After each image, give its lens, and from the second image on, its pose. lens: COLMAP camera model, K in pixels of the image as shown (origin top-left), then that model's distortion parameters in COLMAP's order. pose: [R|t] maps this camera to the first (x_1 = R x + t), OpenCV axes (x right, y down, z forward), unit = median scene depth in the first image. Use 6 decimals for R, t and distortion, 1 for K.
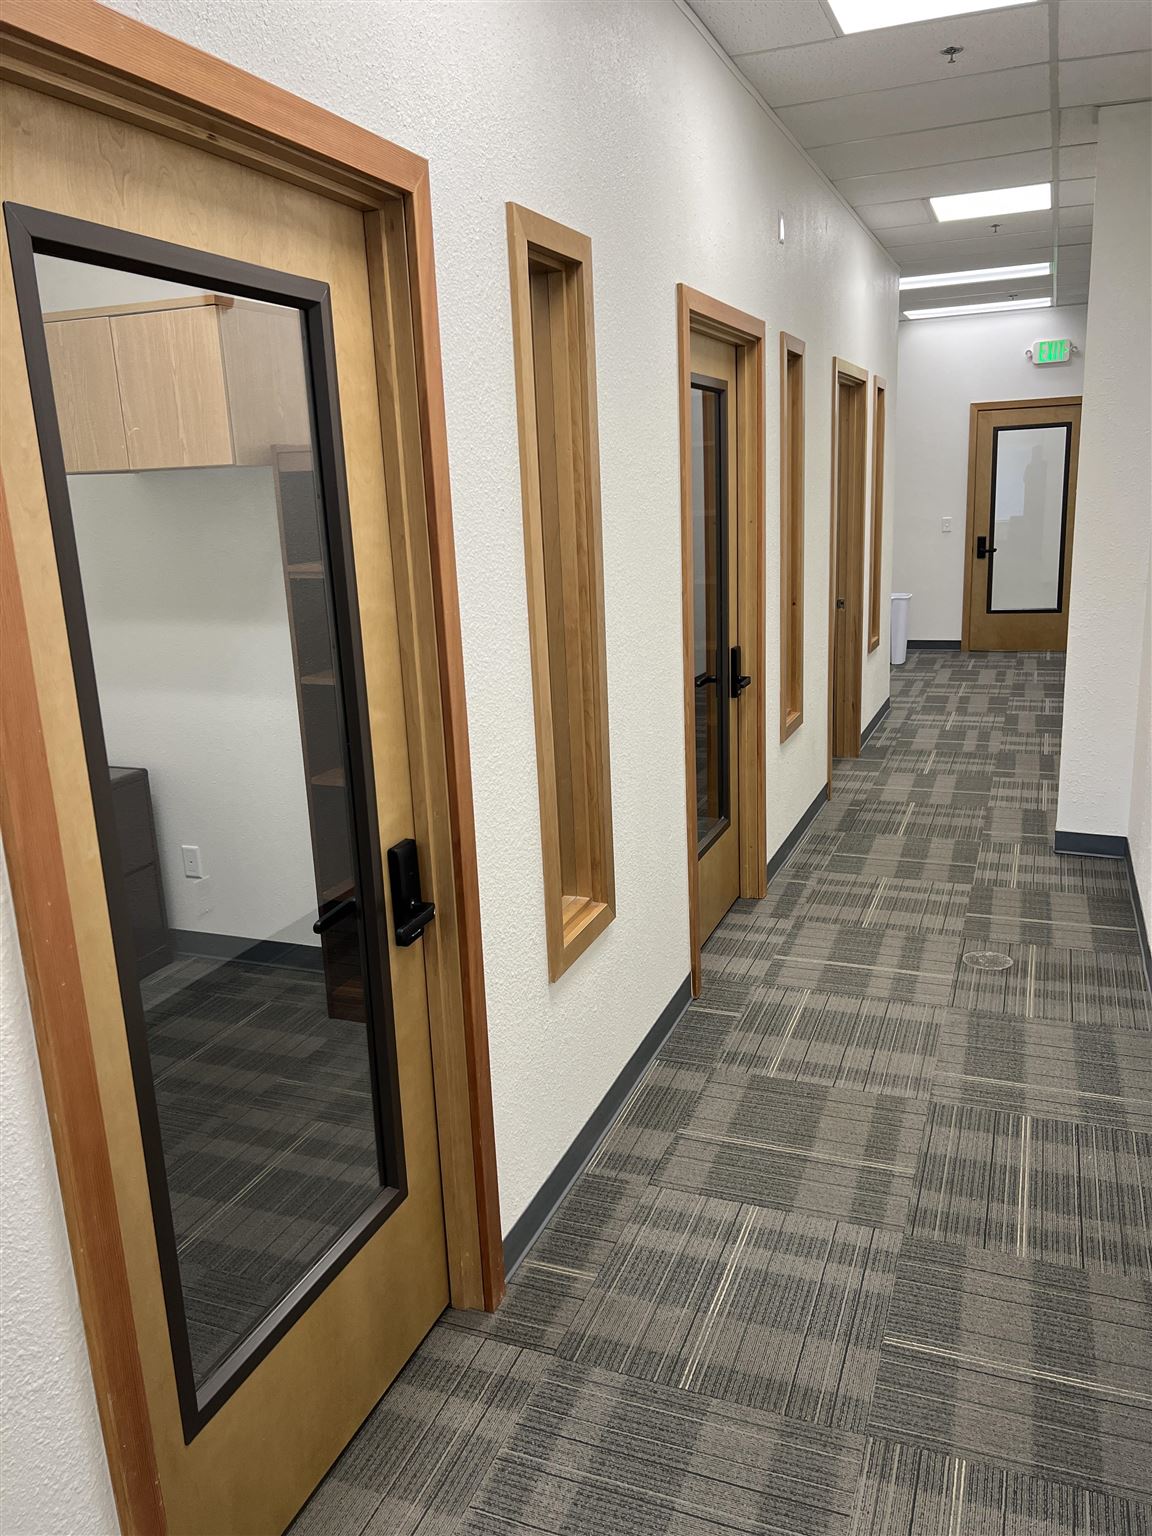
lens RADIAL K [[1160.2, 0, 569.5], [0, 1160.2, 773.7], [0, 0, 1]] dist [0.026311, -0.015985]
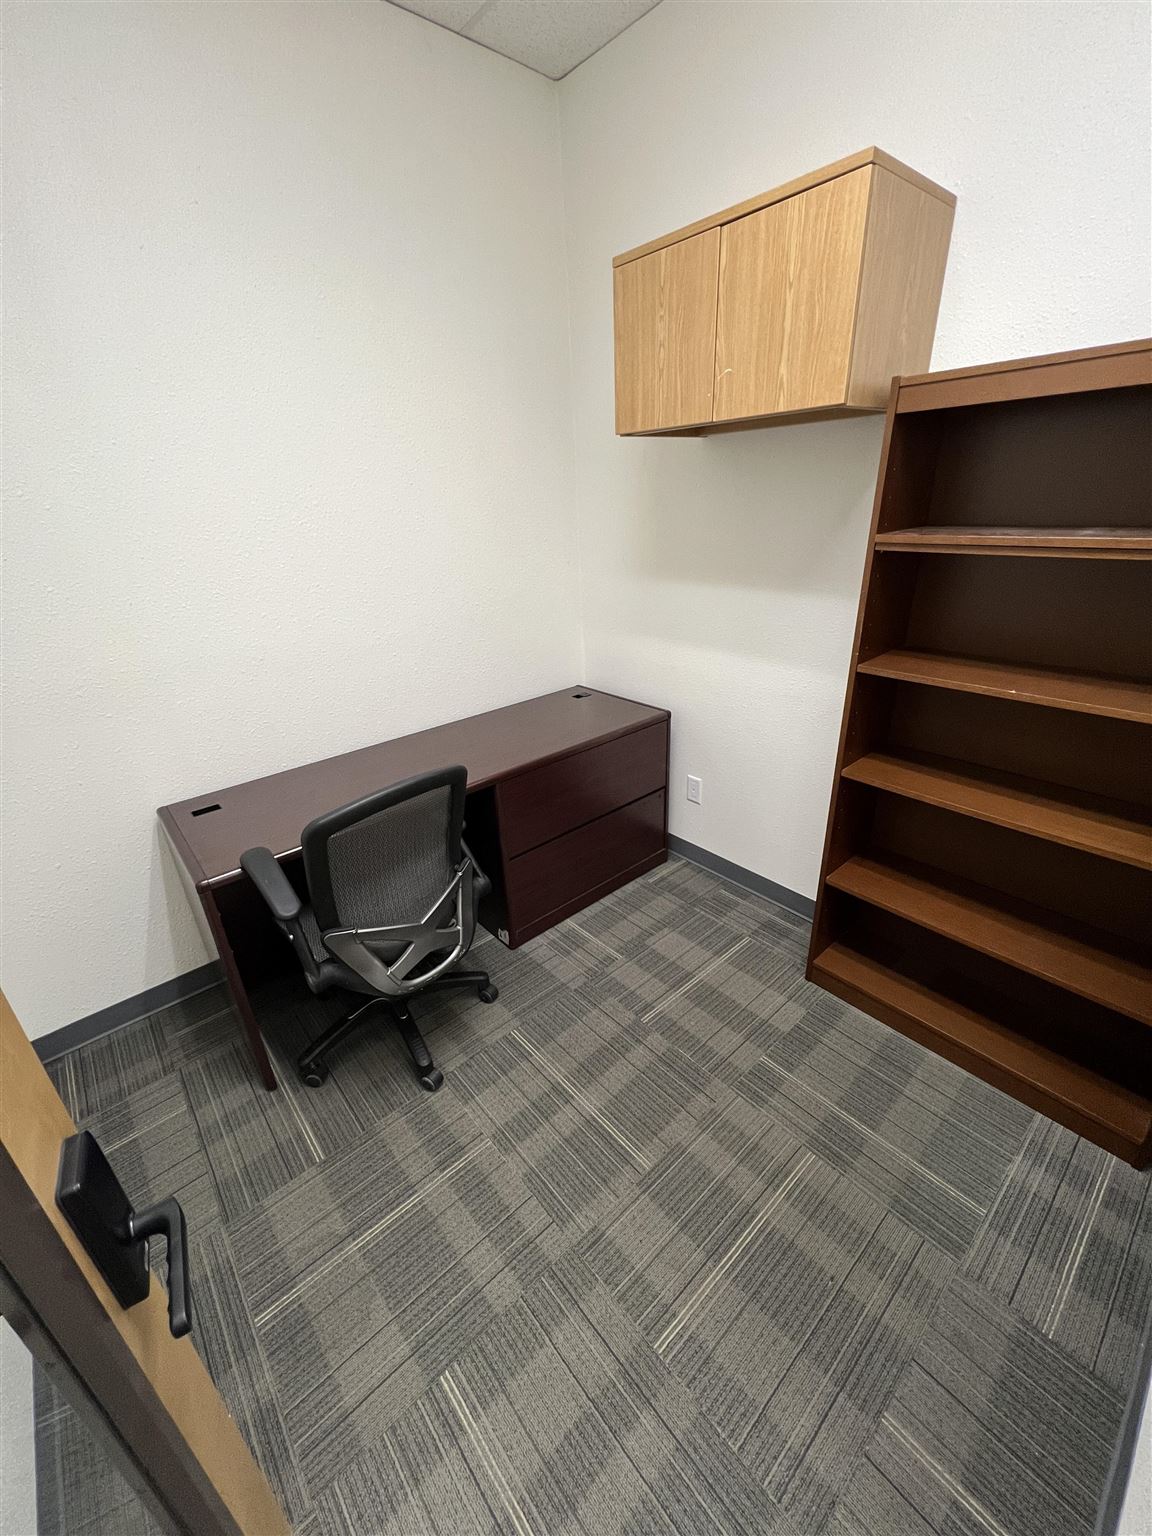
lens RADIAL K [[615.3, 0, 568.8], [0, 615.3, 772.1], [0, 0, 1]] dist [0.001051, 0.000118]
pose [[0.889242, 0.191419, -0.415461, -0.217982], [-0.107843, 0.970362, 0.216259, -0.081029], [0.444544, -0.147502, 0.883529, 0.464368]]
